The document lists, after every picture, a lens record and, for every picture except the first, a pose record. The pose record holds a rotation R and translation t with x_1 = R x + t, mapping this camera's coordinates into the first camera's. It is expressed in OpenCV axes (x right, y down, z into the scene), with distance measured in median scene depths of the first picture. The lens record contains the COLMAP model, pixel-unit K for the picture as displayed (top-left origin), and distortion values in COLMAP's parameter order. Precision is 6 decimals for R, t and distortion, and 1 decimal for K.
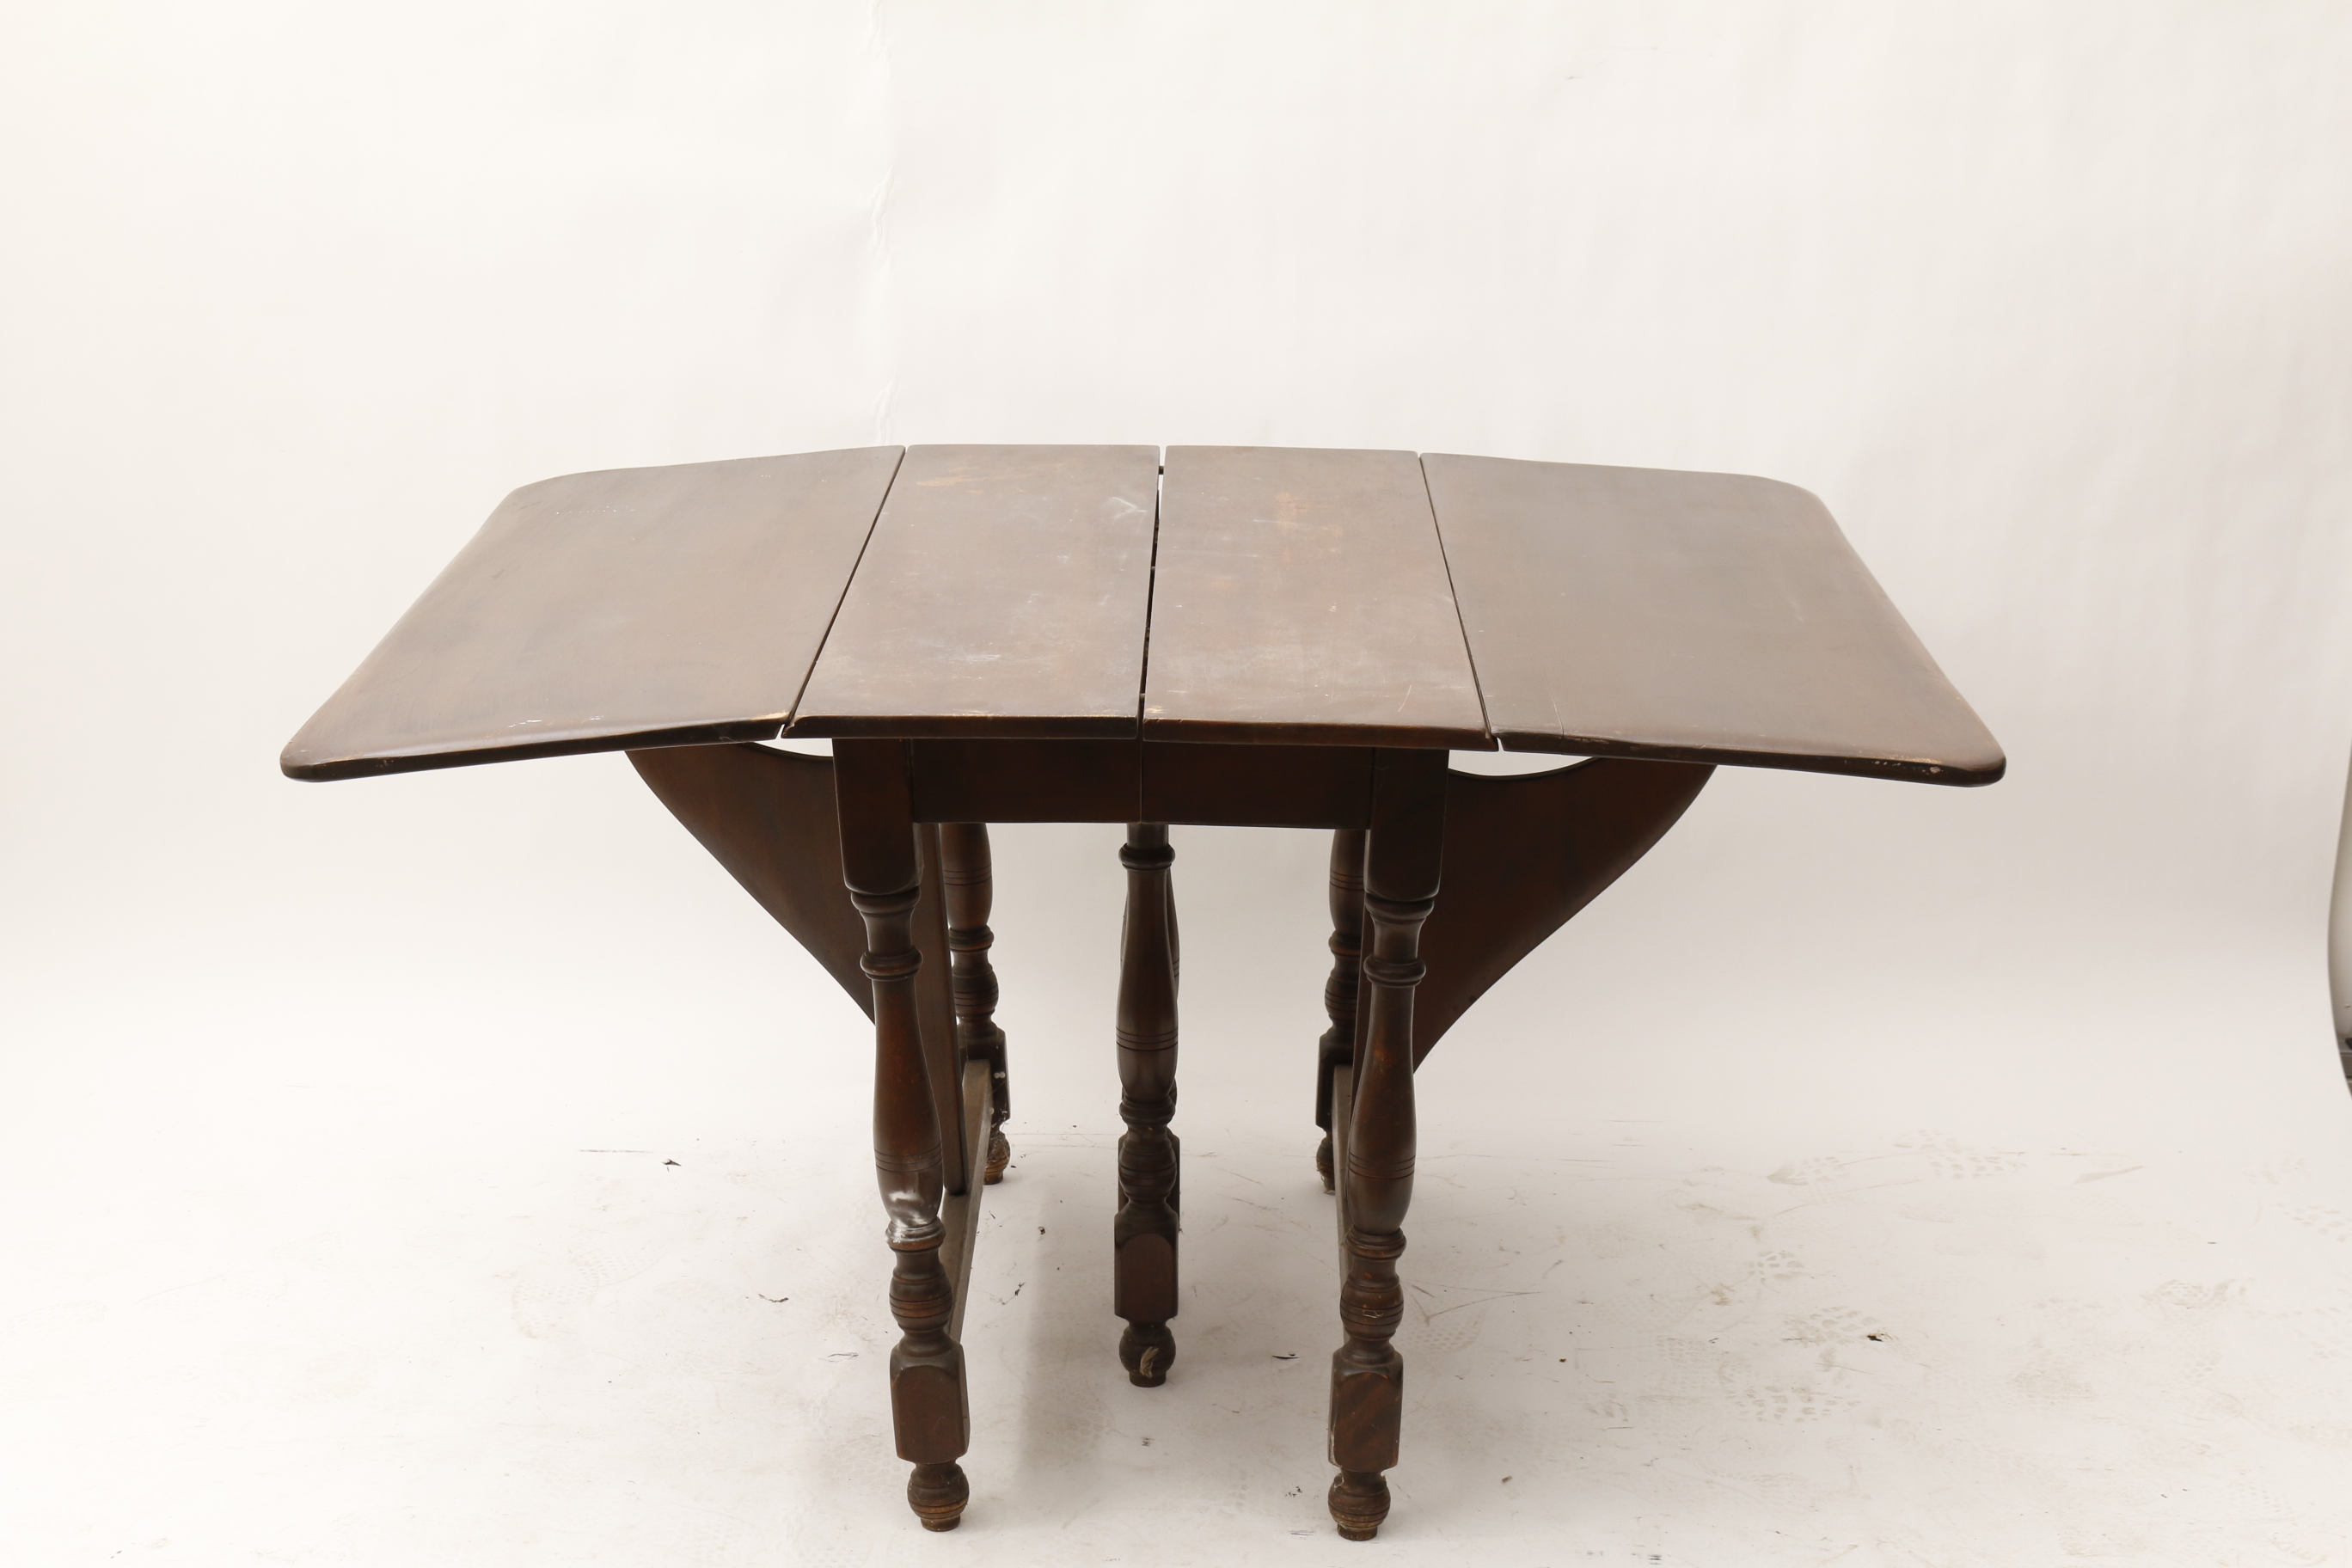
lens RADIAL K [[5080.2, 0, 1176.0], [0, 5080.2, 784.0], [0, 0, 1]] dist [0.009963, 0.368819]
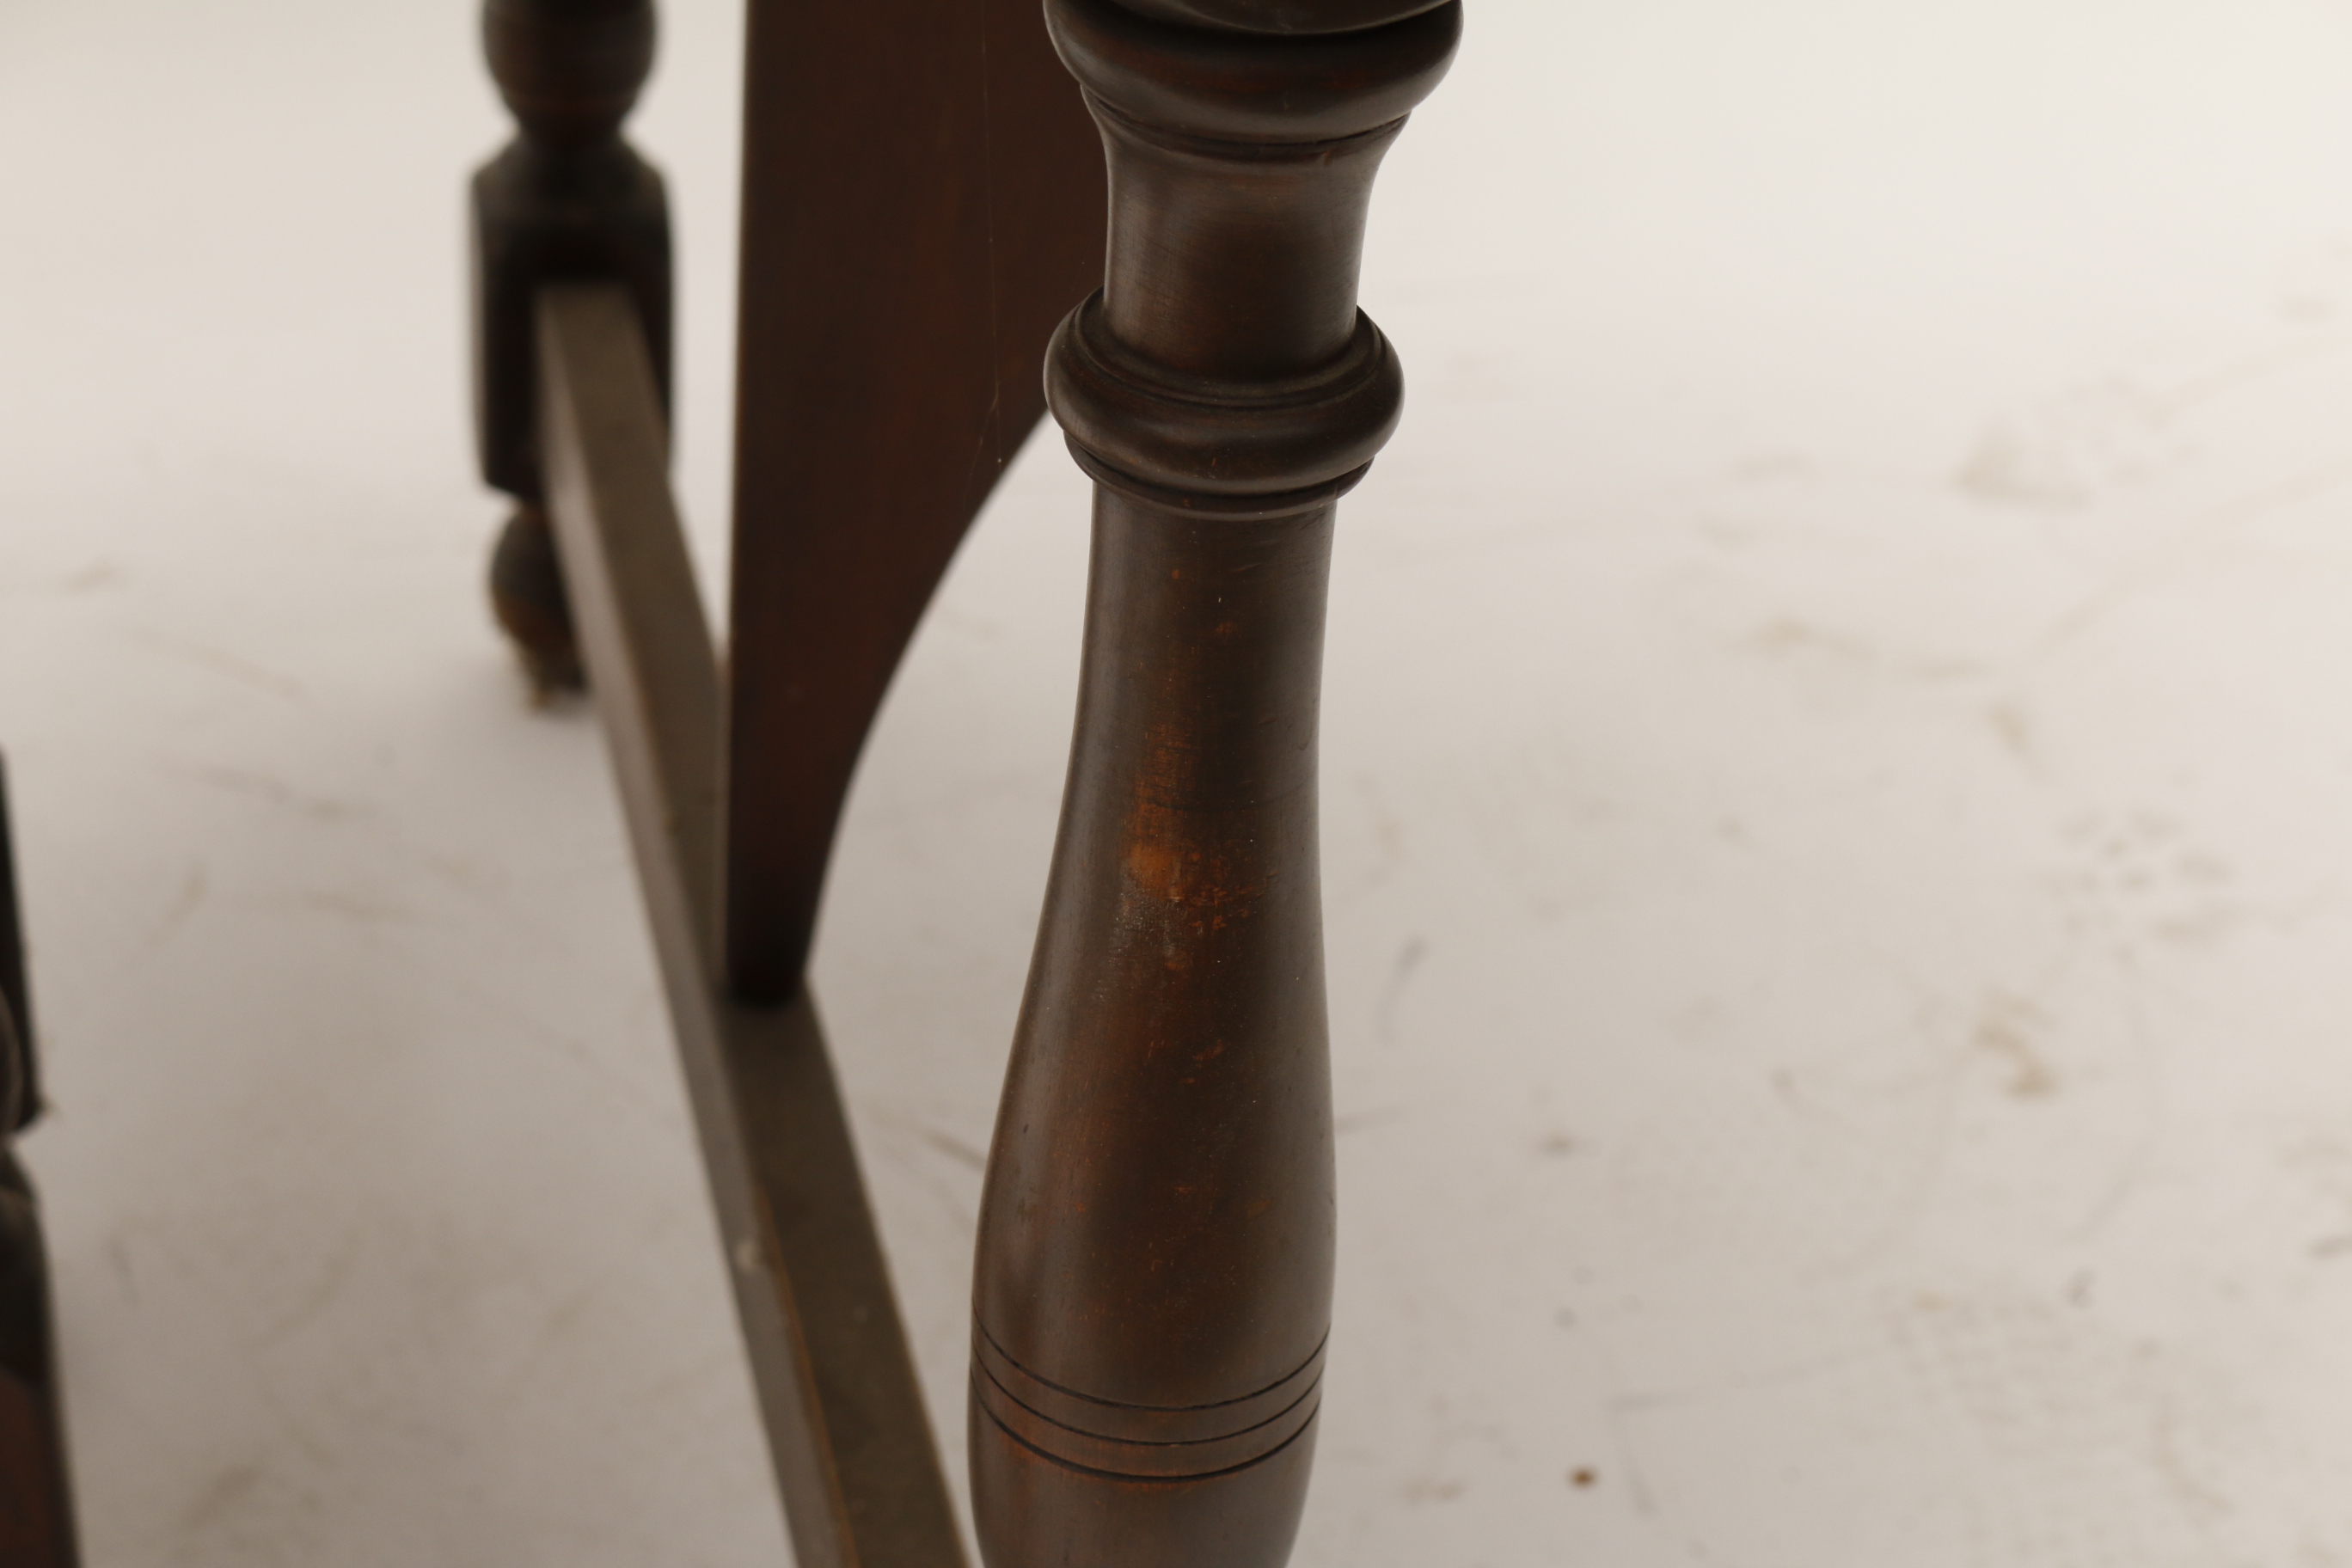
lens RADIAL K [[5796.4, 0, 1176.0], [0, 5796.4, 784.0], [0, 0, 1]] dist [0.083698, 0.109016]
pose [[0.975663, -0.103996, 0.193044, 0.001377], [0.046383, 0.958336, 0.281852, -0.006153], [-0.214312, -0.266039, 0.939837, 0.705638]]
